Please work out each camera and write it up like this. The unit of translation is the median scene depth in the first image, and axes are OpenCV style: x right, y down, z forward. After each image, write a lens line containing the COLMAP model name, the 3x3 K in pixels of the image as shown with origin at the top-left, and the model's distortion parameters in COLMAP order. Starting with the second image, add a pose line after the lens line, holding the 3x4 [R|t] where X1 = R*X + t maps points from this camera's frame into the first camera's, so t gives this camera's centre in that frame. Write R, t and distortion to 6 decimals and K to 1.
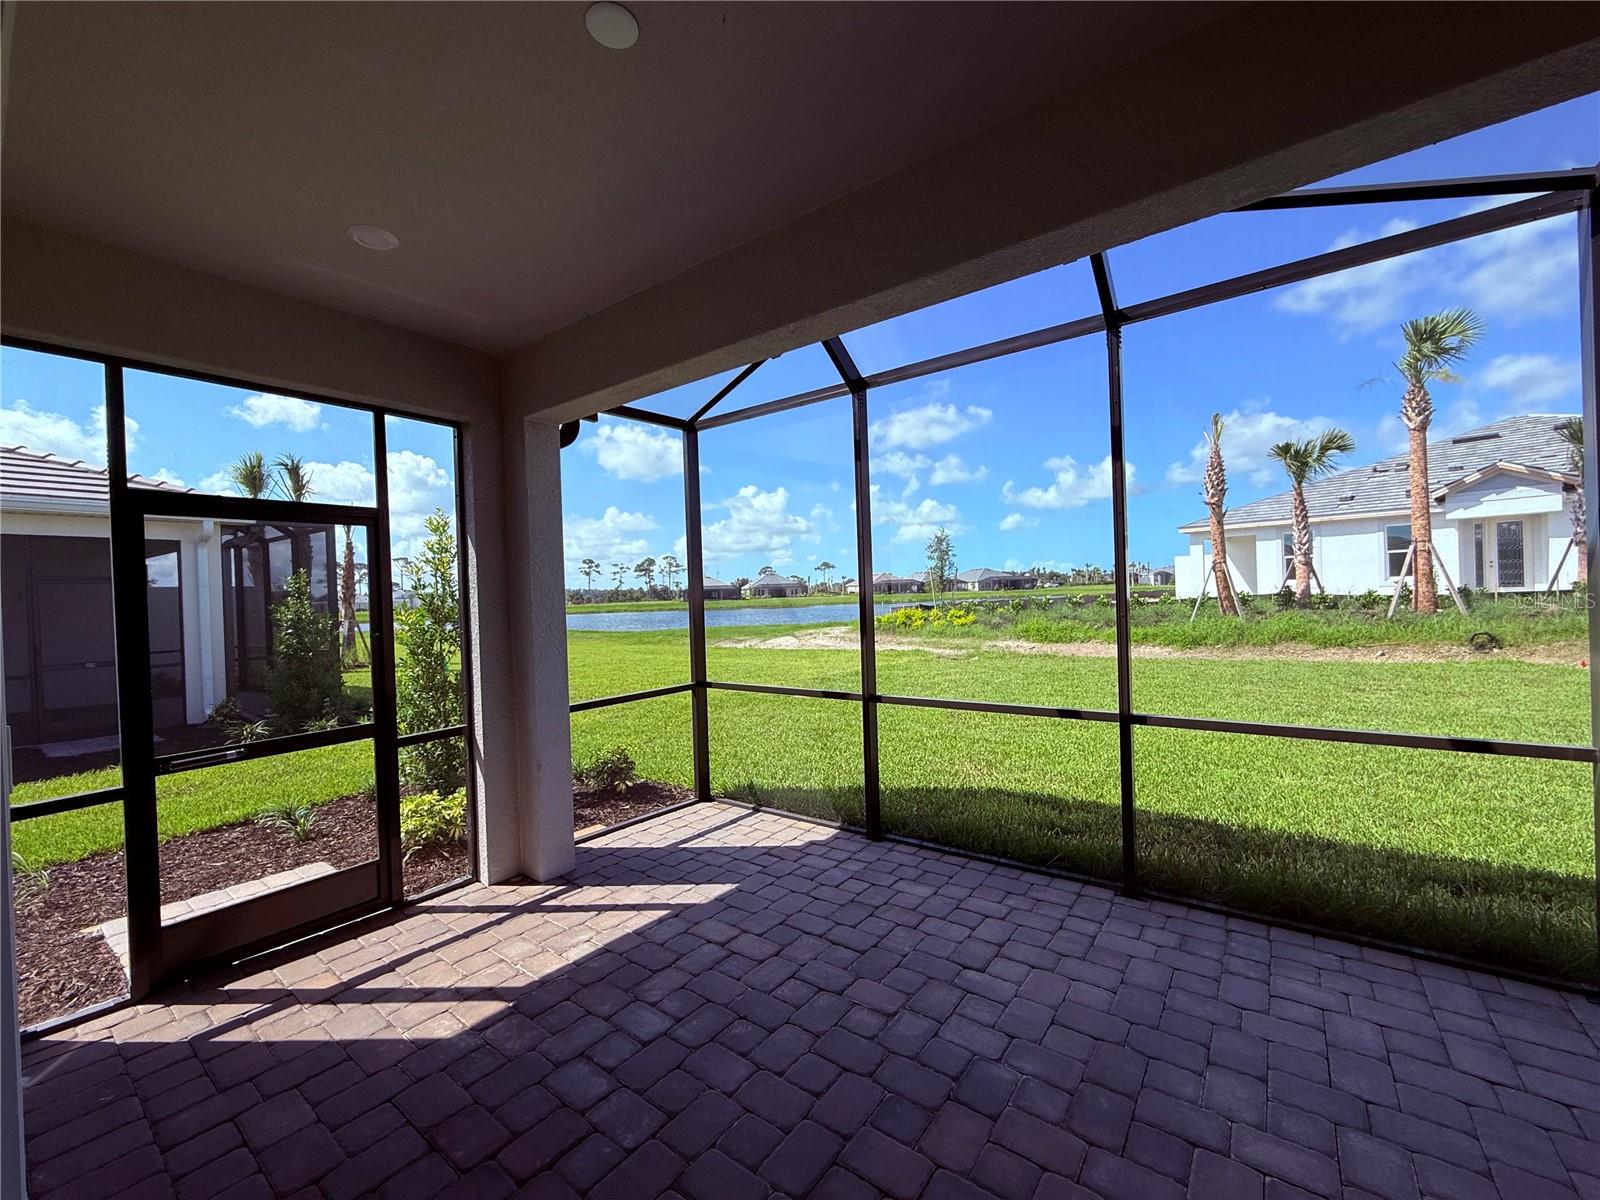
lens RADIAL K [[629.3, 0, 798.2], [0, 629.3, 598.9], [0, 0, 1]] dist [0.001128, -0.000370]
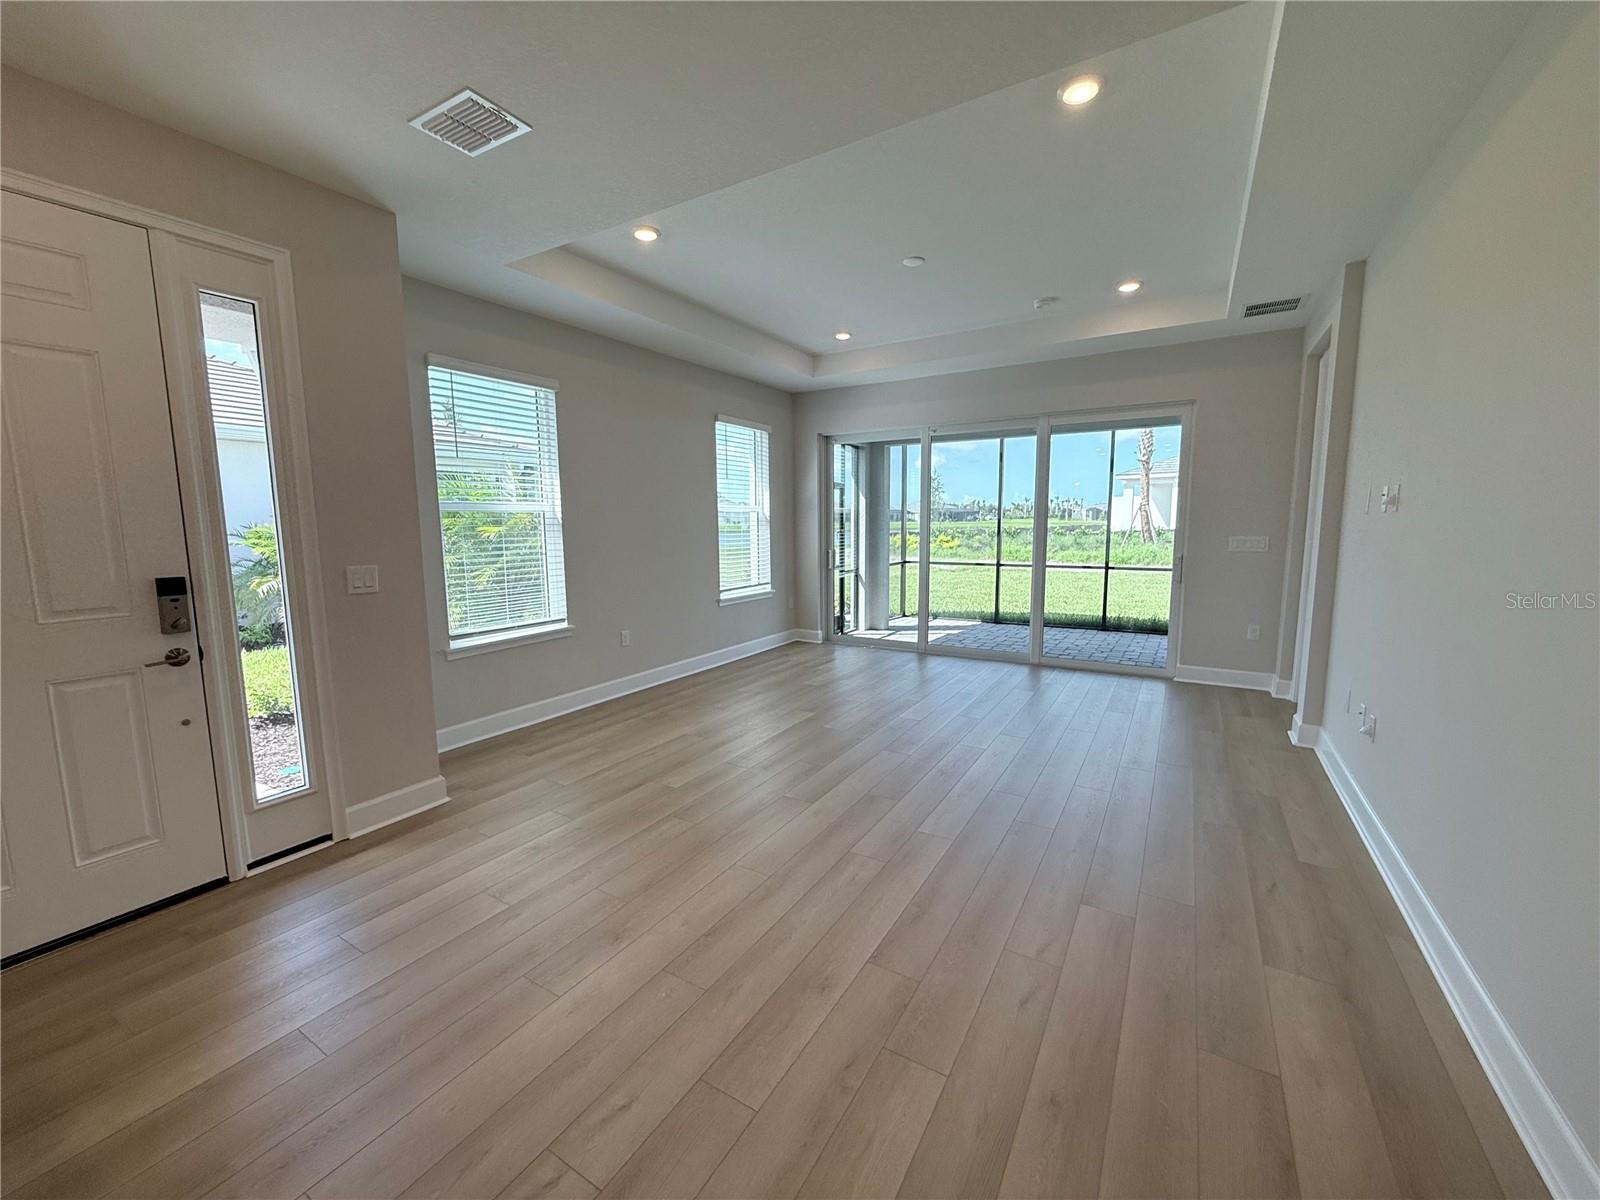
lens RADIAL K [[629.3, 0, 807.1], [0, 629.3, 597.0], [0, 0, 1]] dist [0.001128, -0.000370]
pose [[0.994482, 0.012967, 0.104104, -0.186005], [-0.024570, 0.993522, 0.110956, 0.007787], [-0.101991, -0.112901, 0.988358, -0.278959]]
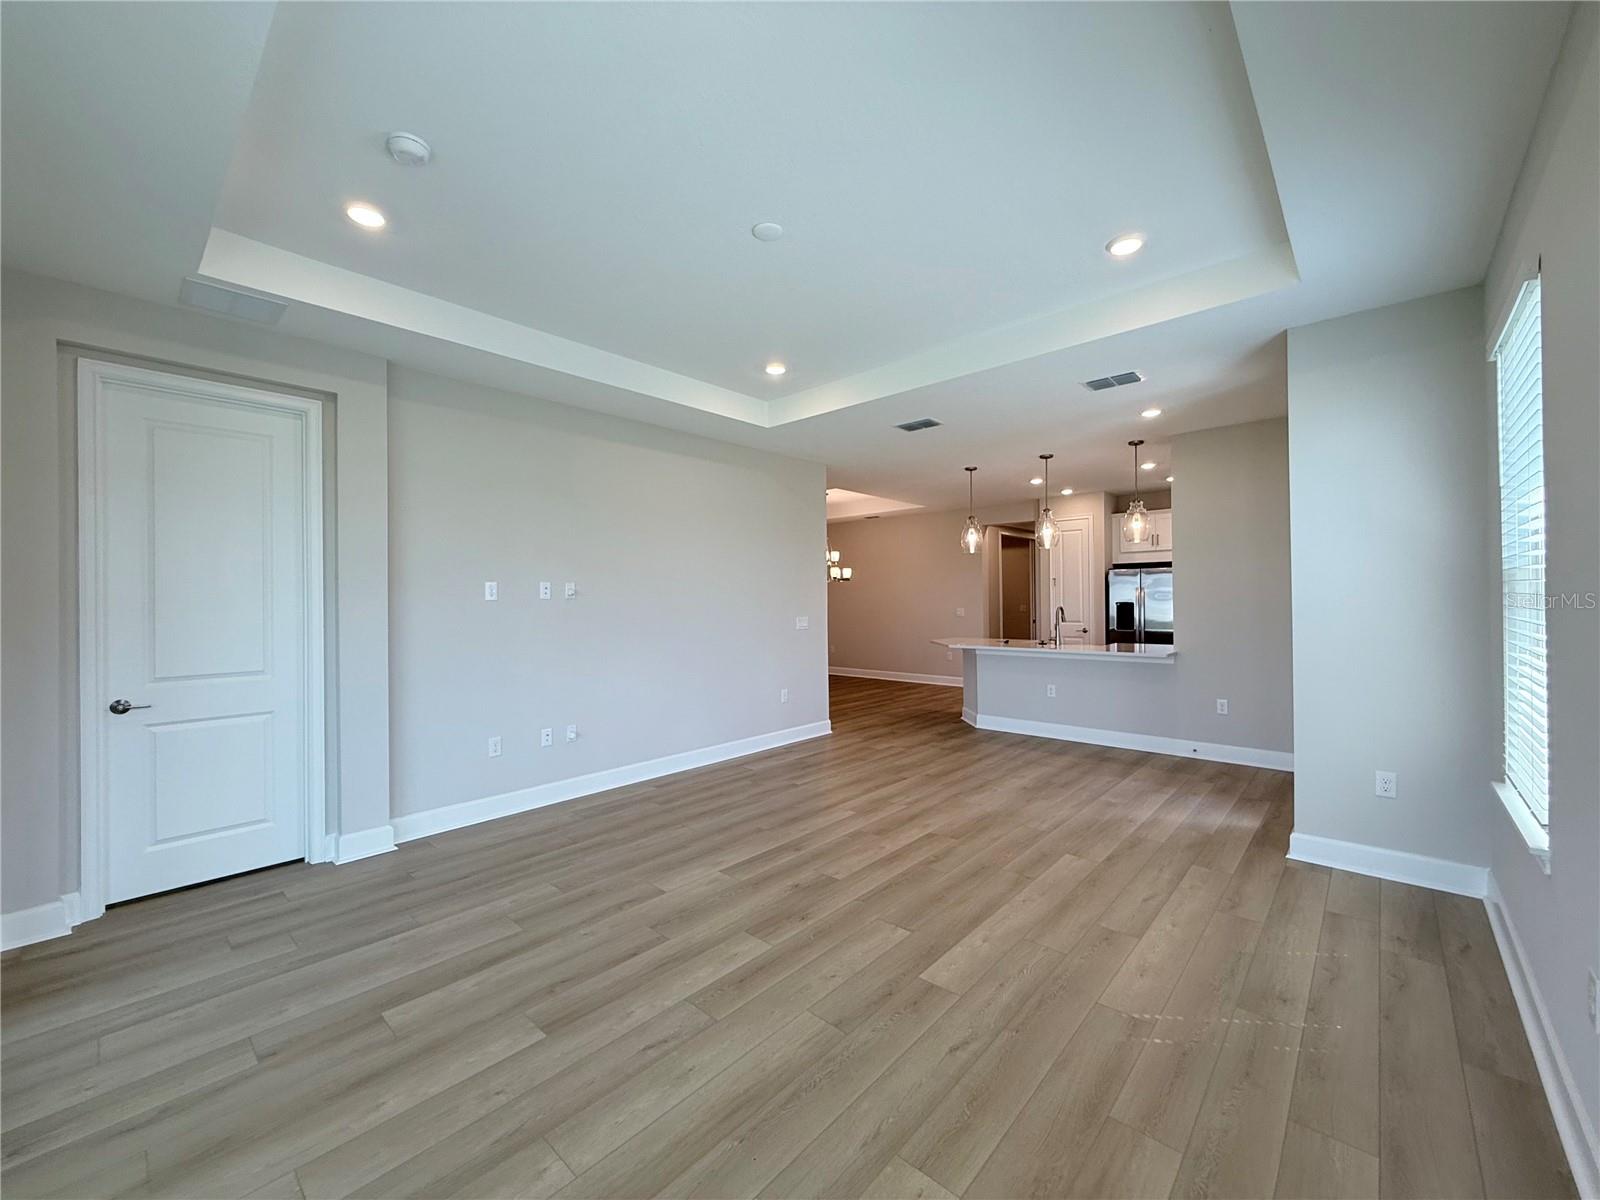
lens RADIAL K [[629.3, 0, 800.1], [0, 629.3, 599.0], [0, 0, 1]] dist [0.001128, -0.000370]
pose [[-0.993408, 0.044940, 0.105457, -0.150205], [0.045597, 0.998953, 0.003826, 0.004435], [-0.105174, 0.008610, -0.994417, 0.078250]]
